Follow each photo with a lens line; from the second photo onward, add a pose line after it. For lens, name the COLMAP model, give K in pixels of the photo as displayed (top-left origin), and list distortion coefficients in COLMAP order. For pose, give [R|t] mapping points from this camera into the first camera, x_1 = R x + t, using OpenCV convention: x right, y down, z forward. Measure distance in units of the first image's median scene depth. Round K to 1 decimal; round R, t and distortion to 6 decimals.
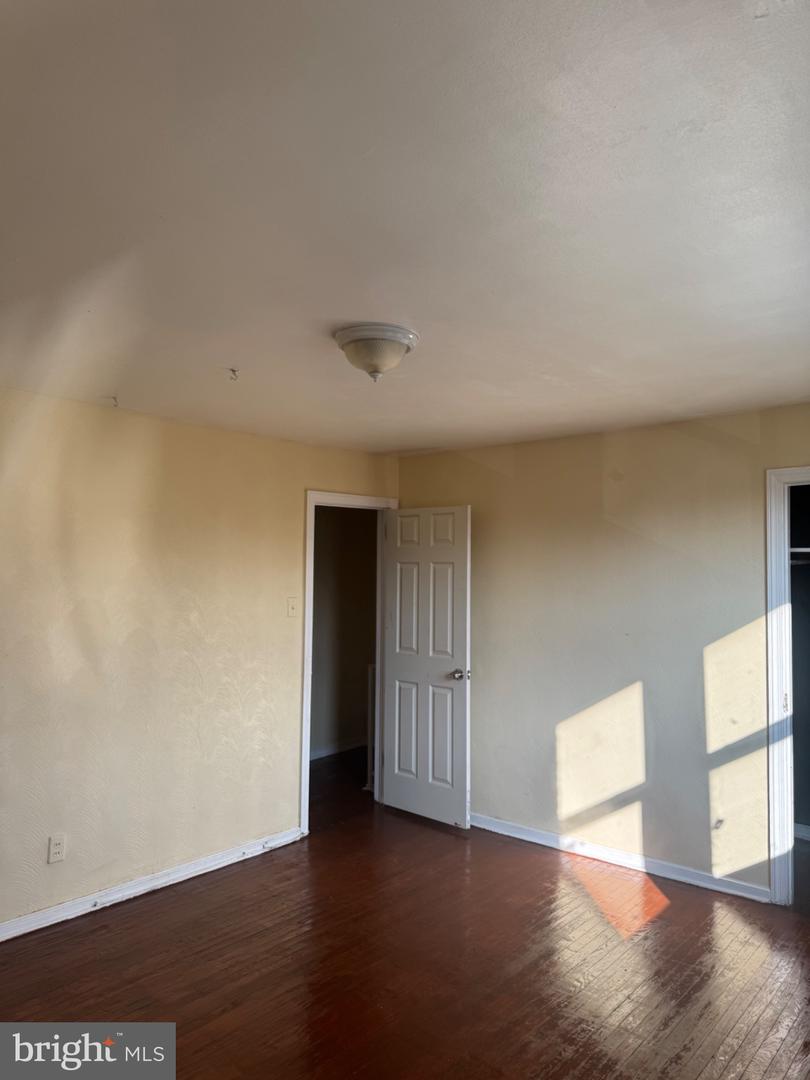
lens RADIAL K [[778.4, 0, 403.0], [0, 778.4, 543.4], [0, 0, 1]] dist [0.060293, -0.063929]
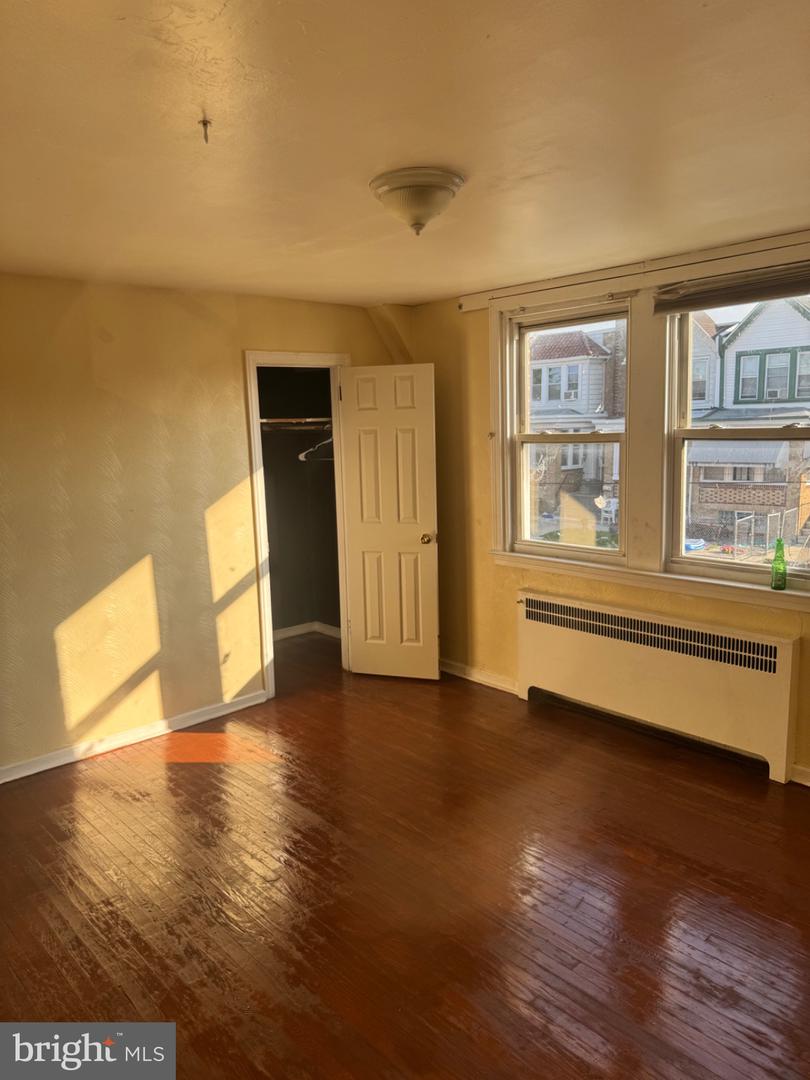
lens RADIAL K [[778.4, 0, 406.8], [0, 778.4, 538.8], [0, 0, 1]] dist [0.060293, -0.063929]
pose [[0.113439, -0.154166, 0.981511, -0.654253], [-0.009822, 0.987666, 0.156268, -0.001447], [-0.993496, -0.027367, 0.110526, 0.592691]]
